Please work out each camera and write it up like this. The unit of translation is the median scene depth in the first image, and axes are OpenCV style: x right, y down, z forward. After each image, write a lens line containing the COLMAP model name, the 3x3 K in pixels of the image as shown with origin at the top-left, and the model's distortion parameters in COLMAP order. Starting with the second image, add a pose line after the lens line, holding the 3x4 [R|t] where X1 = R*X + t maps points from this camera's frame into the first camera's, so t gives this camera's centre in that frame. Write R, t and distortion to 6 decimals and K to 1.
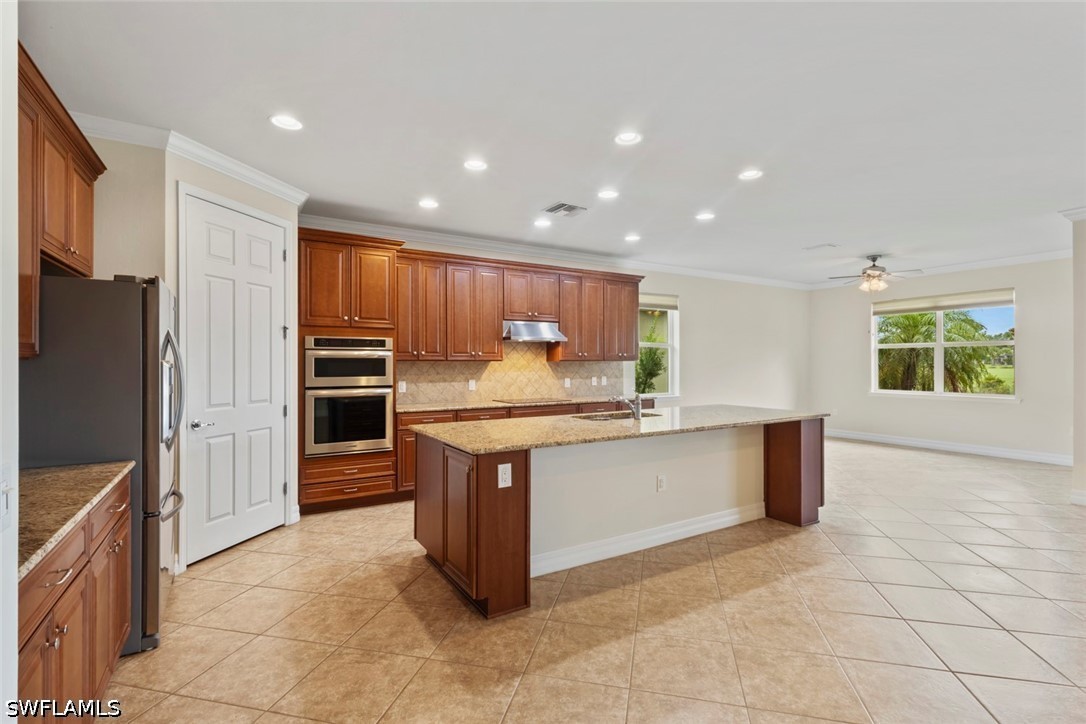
lens RADIAL K [[499.2, 0, 544.2], [0, 499.2, 364.8], [0, 0, 1]] dist [0.001200, 0.000900]
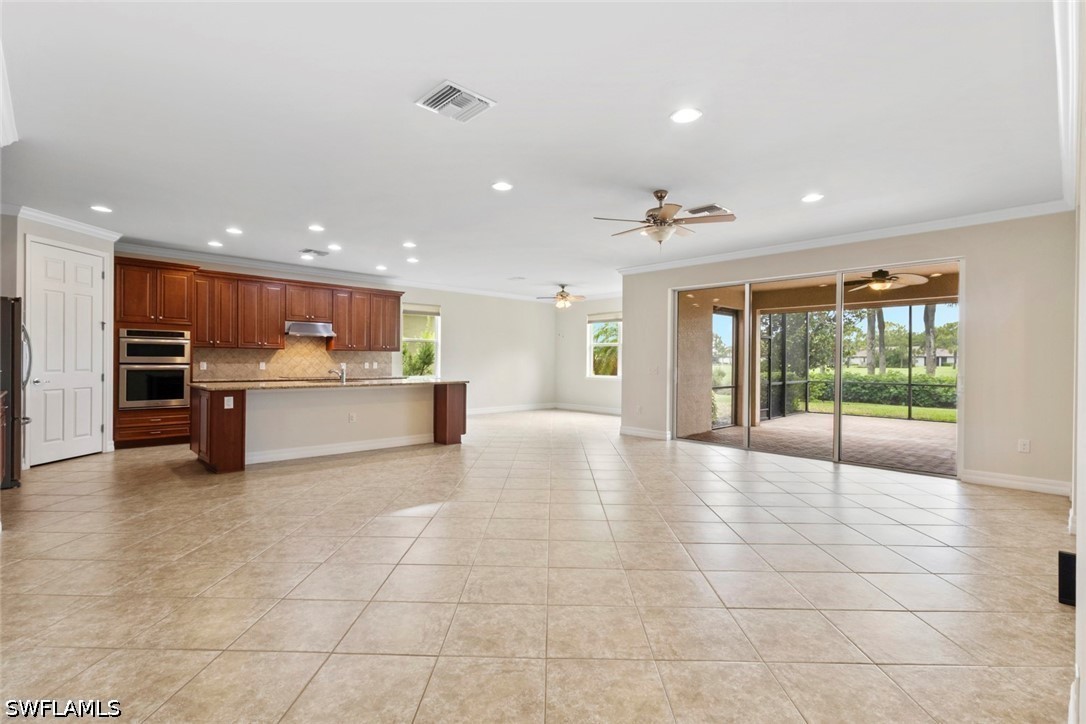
lens RADIAL K [[499.2, 0, 544.2], [0, 499.2, 364.8], [0, 0, 1]] dist [0.001200, 0.000900]
pose [[0.975165, 0.009665, 0.221267, 0.392533], [-0.010798, 0.999934, 0.003913, 0.028505], [-0.221214, -0.006205, 0.975205, -0.675517]]
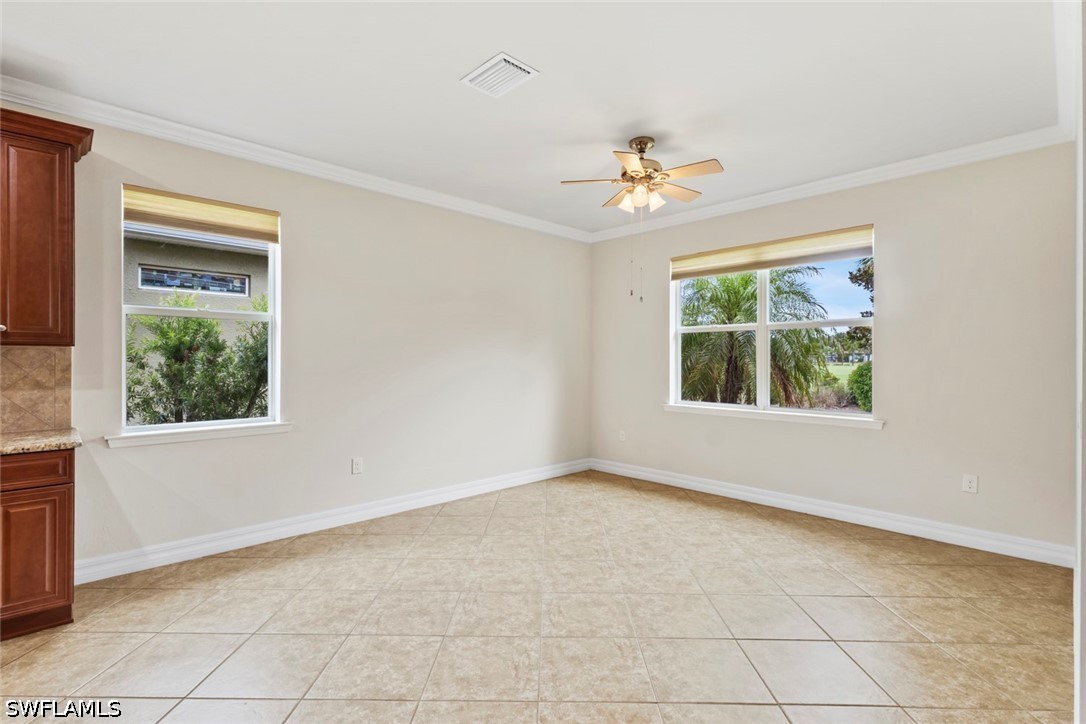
lens RADIAL K [[508.7, 0, 537.8], [0, 508.7, 359.6], [0, 0, 1]] dist [0.002020, 0.000682]
pose [[0.976858, 0.004712, 0.213836, 0.653688], [-0.004192, 0.999987, -0.002888, 0.003497], [-0.213847, 0.001925, 0.976865, 0.761785]]
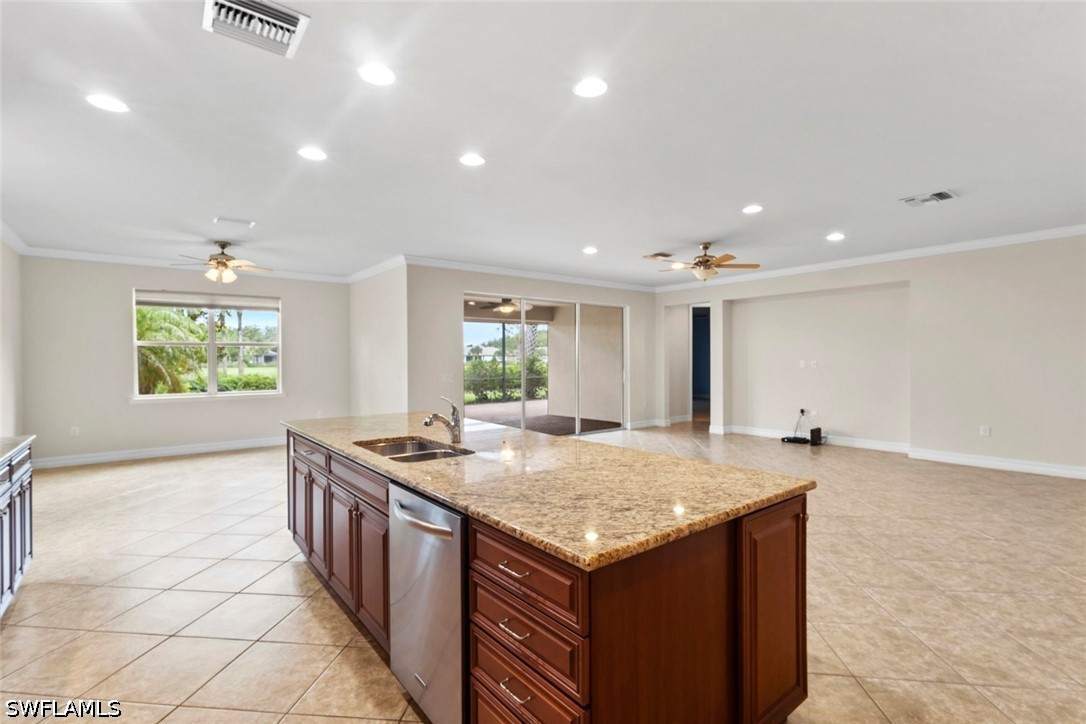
lens RADIAL K [[508.7, 0, 537.8], [0, 508.7, 359.6], [0, 0, 1]] dist [0.002020, 0.000682]
pose [[-0.118139, 0.002625, 0.992994, -0.446624], [0.008703, 0.999961, -0.001608, -0.004104], [-0.992959, 0.008452, -0.118157, 0.800847]]
